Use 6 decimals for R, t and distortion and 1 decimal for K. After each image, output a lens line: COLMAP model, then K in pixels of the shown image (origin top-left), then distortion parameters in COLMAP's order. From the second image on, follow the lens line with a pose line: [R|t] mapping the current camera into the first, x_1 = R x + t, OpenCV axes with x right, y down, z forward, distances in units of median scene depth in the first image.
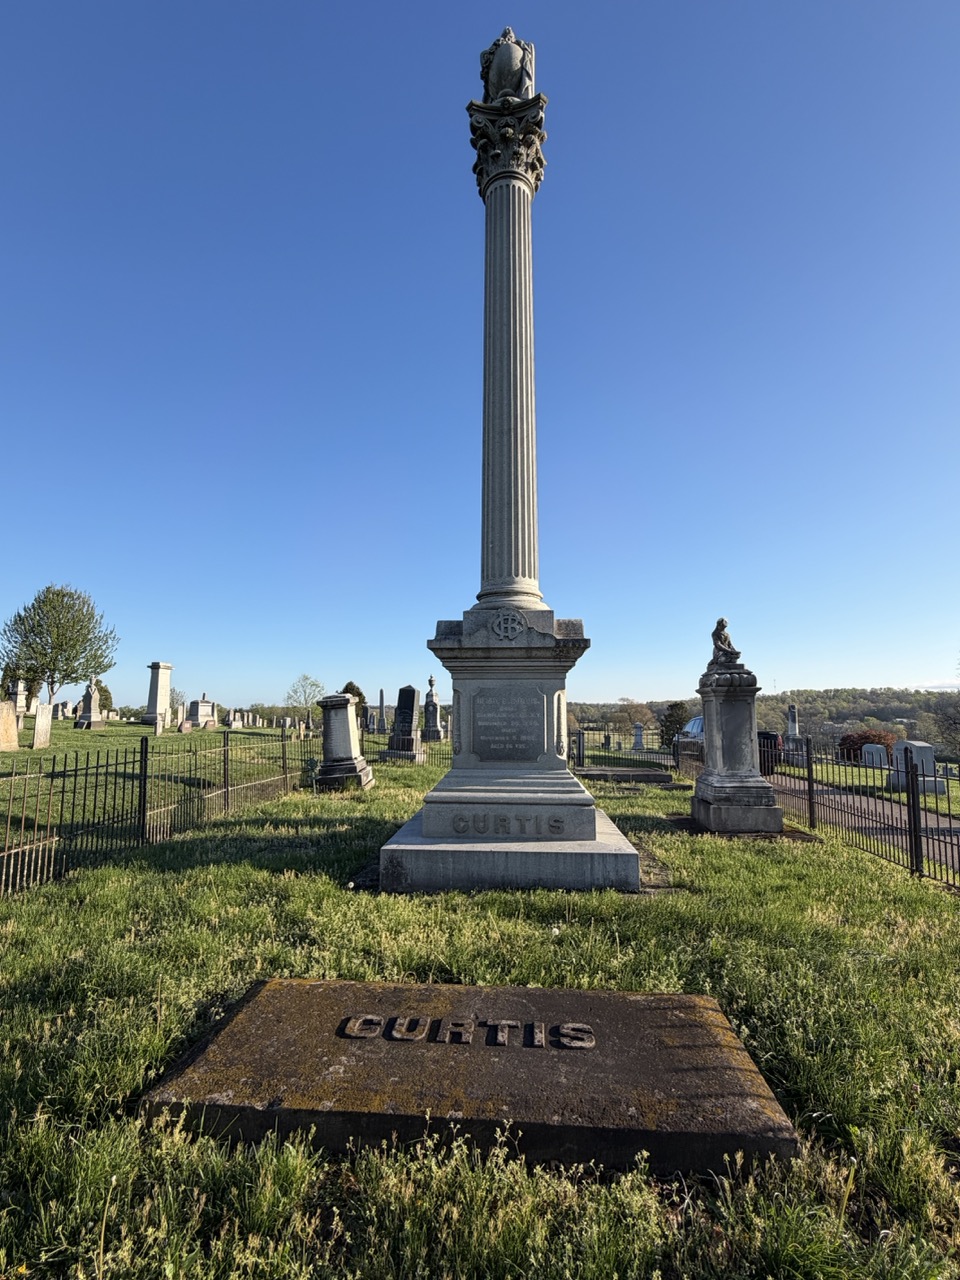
lens RADIAL K [[569.6, 0, 471.1], [0, 569.6, 641.0], [0, 0, 1]] dist [-0.000303, -0.000660]
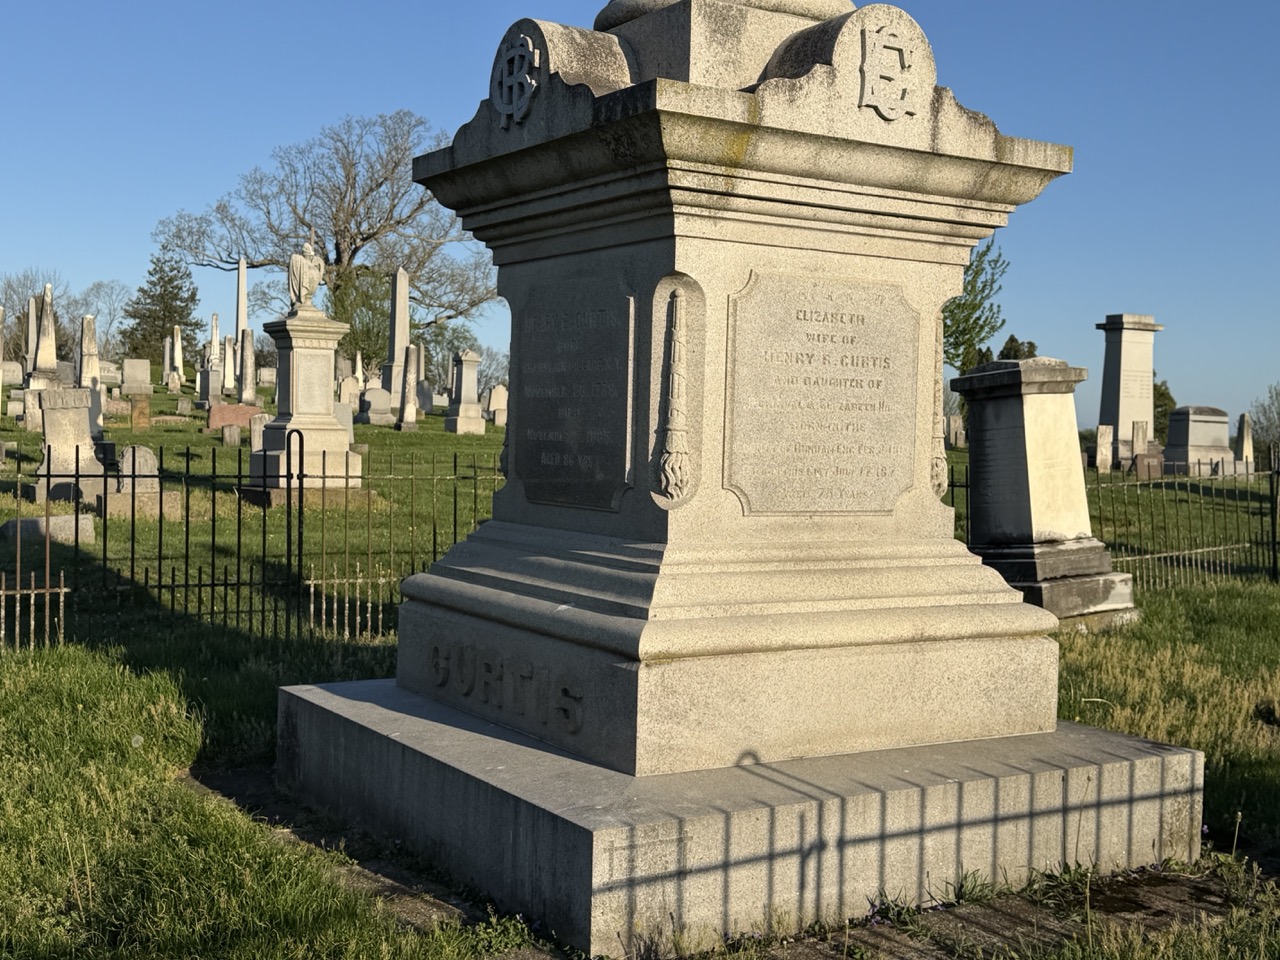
lens RADIAL K [[1511.7, 0, 638.3], [0, 1511.7, 482.7], [0, 0, 1]] dist [0.107653, 0.000000]
pose [[0.594990, 0.043880, -0.802535, 0.649528], [0.070085, 0.991873, 0.106193, 0.089506], [0.800672, -0.119429, 0.587079, 0.430767]]
